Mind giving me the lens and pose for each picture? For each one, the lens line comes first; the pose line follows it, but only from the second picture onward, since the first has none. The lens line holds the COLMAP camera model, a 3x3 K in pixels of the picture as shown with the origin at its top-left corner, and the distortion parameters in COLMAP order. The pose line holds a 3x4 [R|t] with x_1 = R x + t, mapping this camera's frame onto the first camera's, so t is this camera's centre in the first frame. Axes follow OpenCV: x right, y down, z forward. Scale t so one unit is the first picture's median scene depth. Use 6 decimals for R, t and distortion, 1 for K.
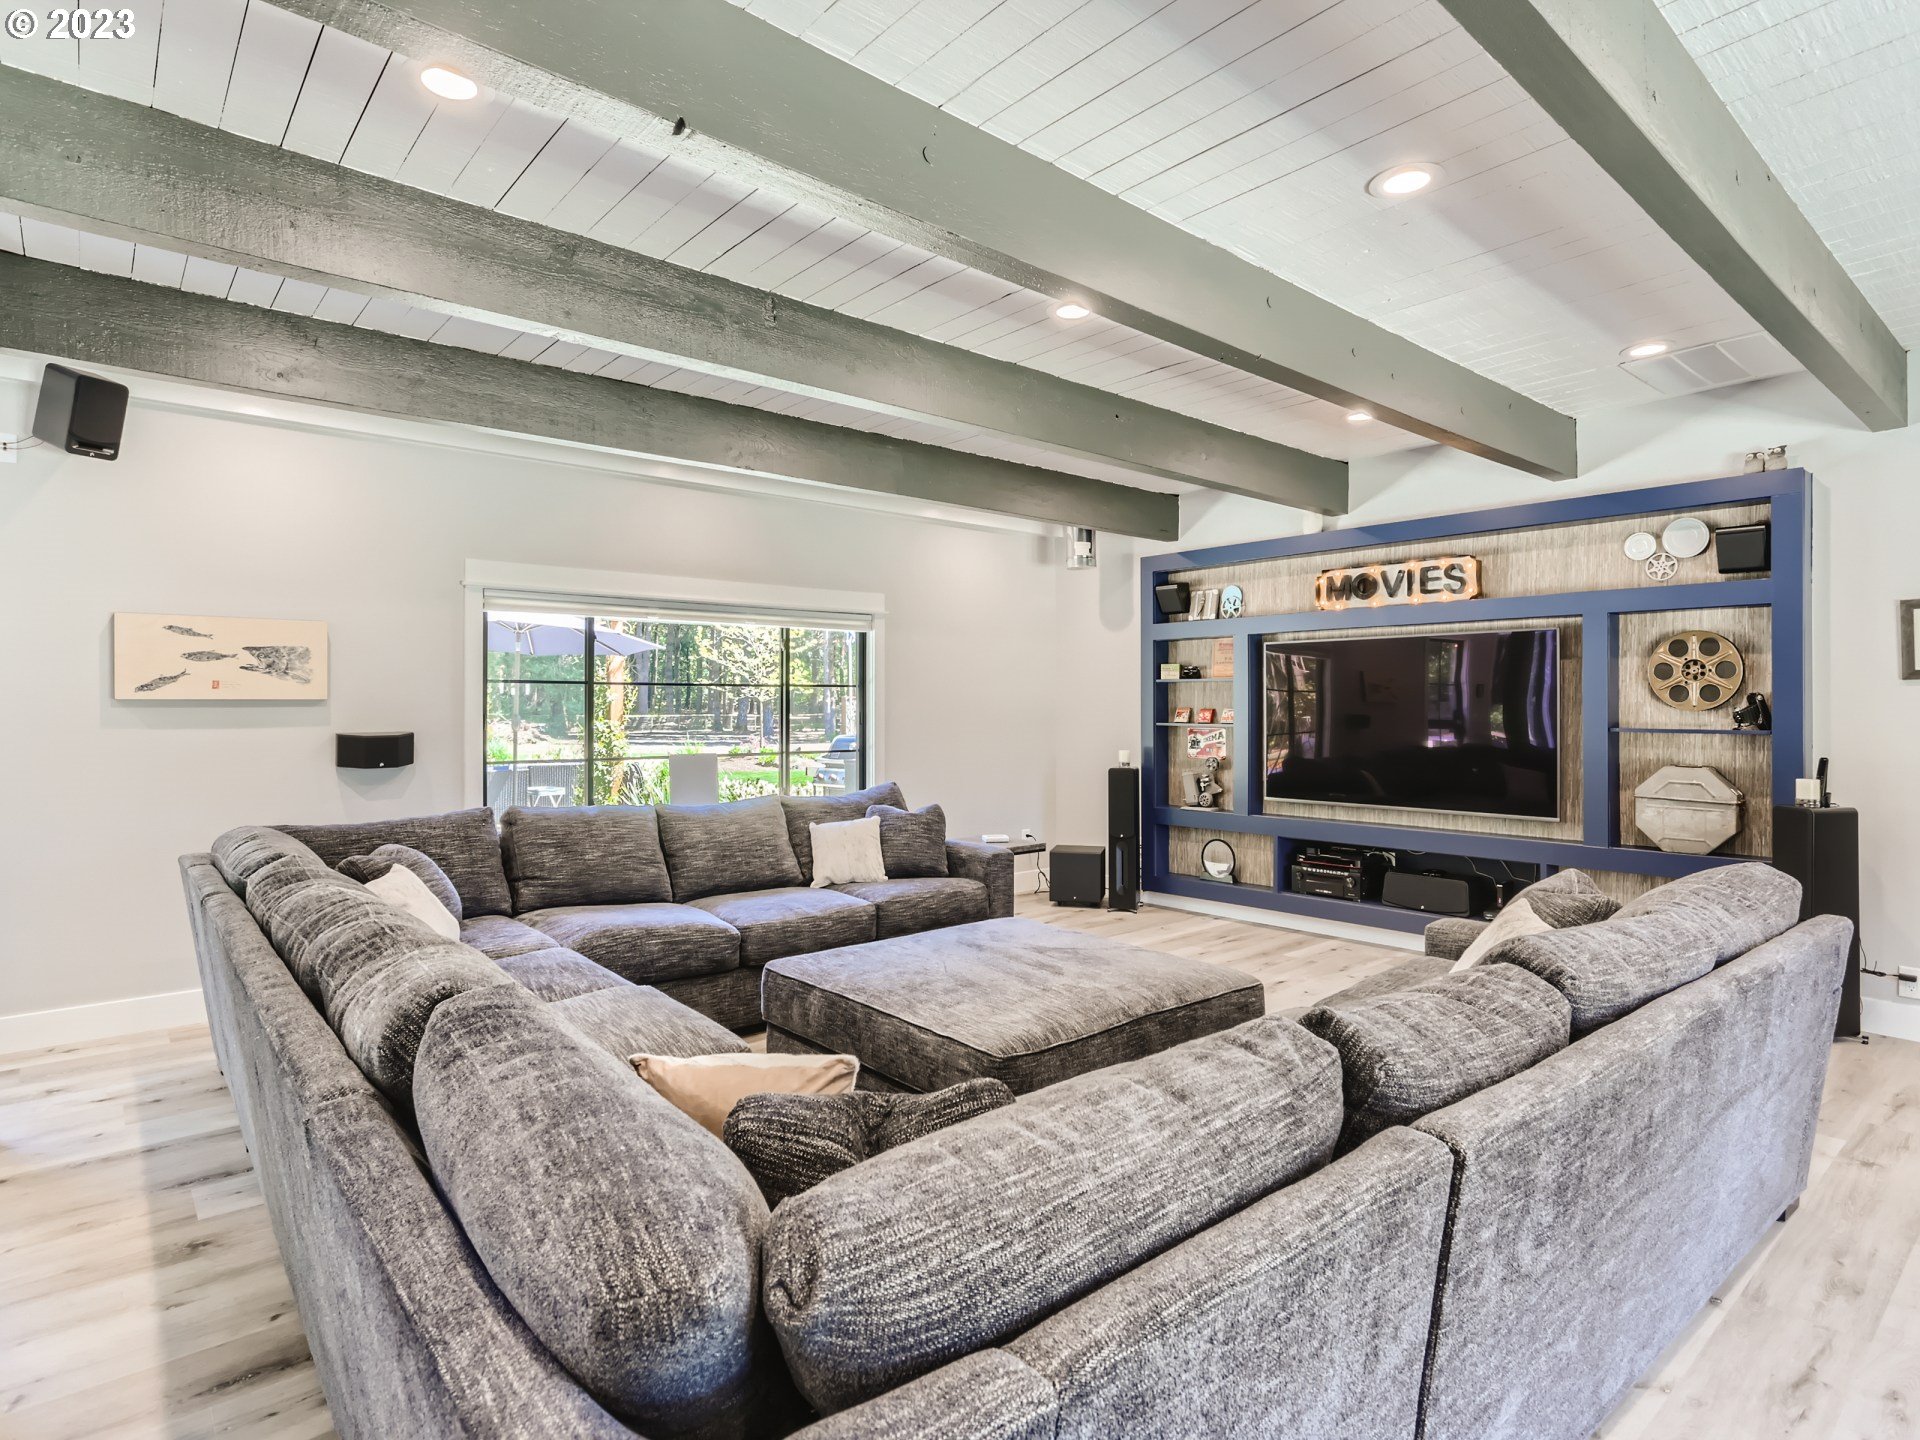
lens RADIAL K [[1017.8, 0, 960.0], [0, 1017.8, 720.0], [0, 0, 1]] dist [0.021266, -0.016493]
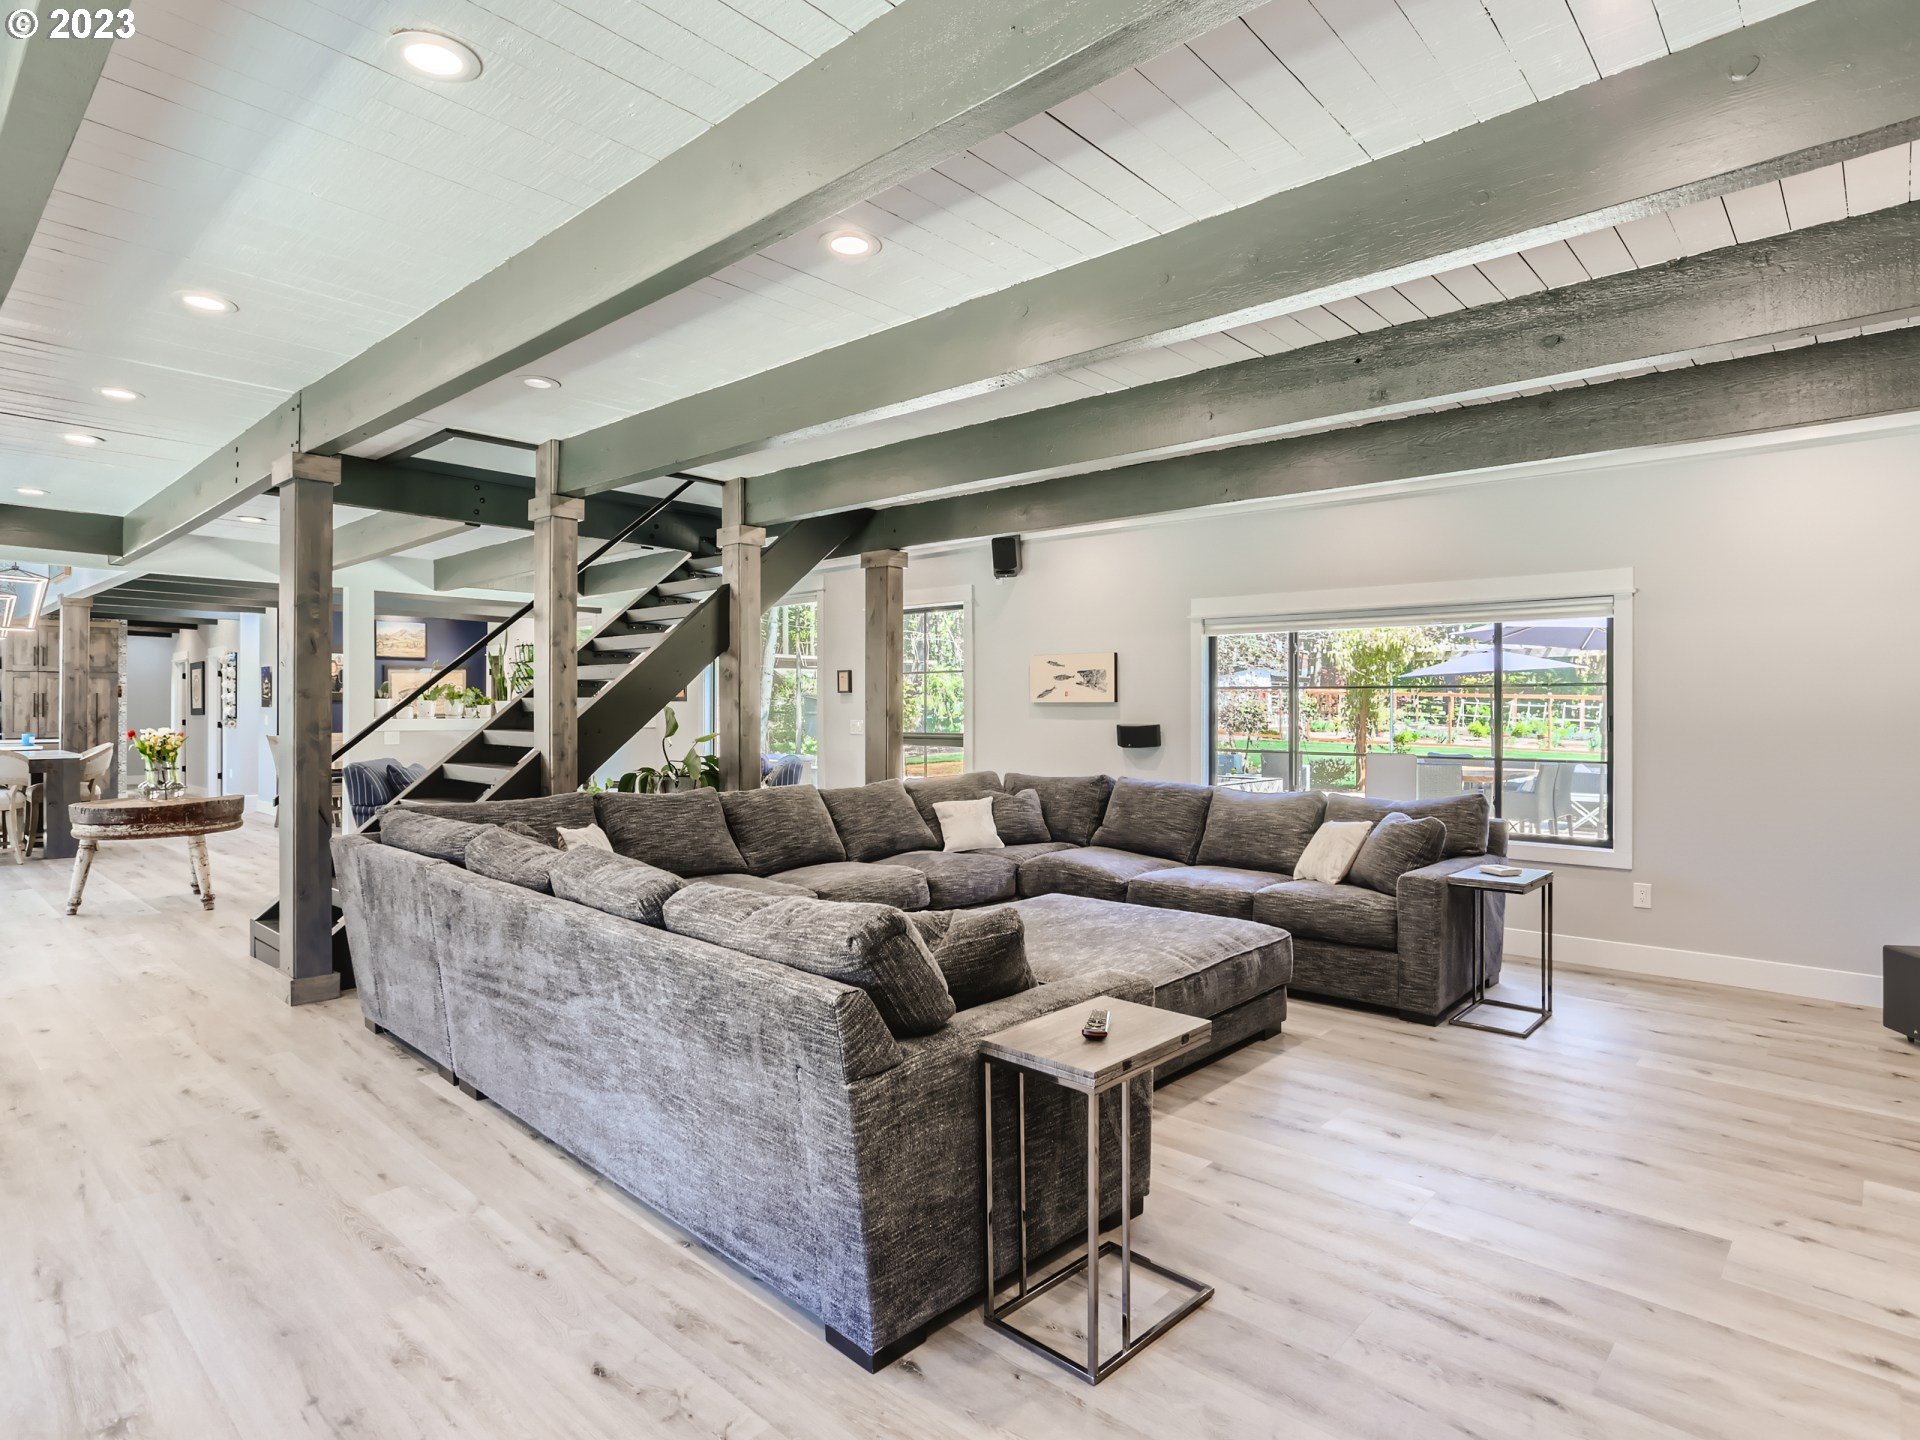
lens RADIAL K [[1017.8, 0, 960.0], [0, 1017.8, 720.0], [0, 0, 1]] dist [0.021266, -0.016493]
pose [[0.138595, 0.027368, -0.989971, 0.999796], [-0.010330, 0.999604, 0.026188, -0.034148], [0.990295, 0.006597, 0.138823, 0.596011]]
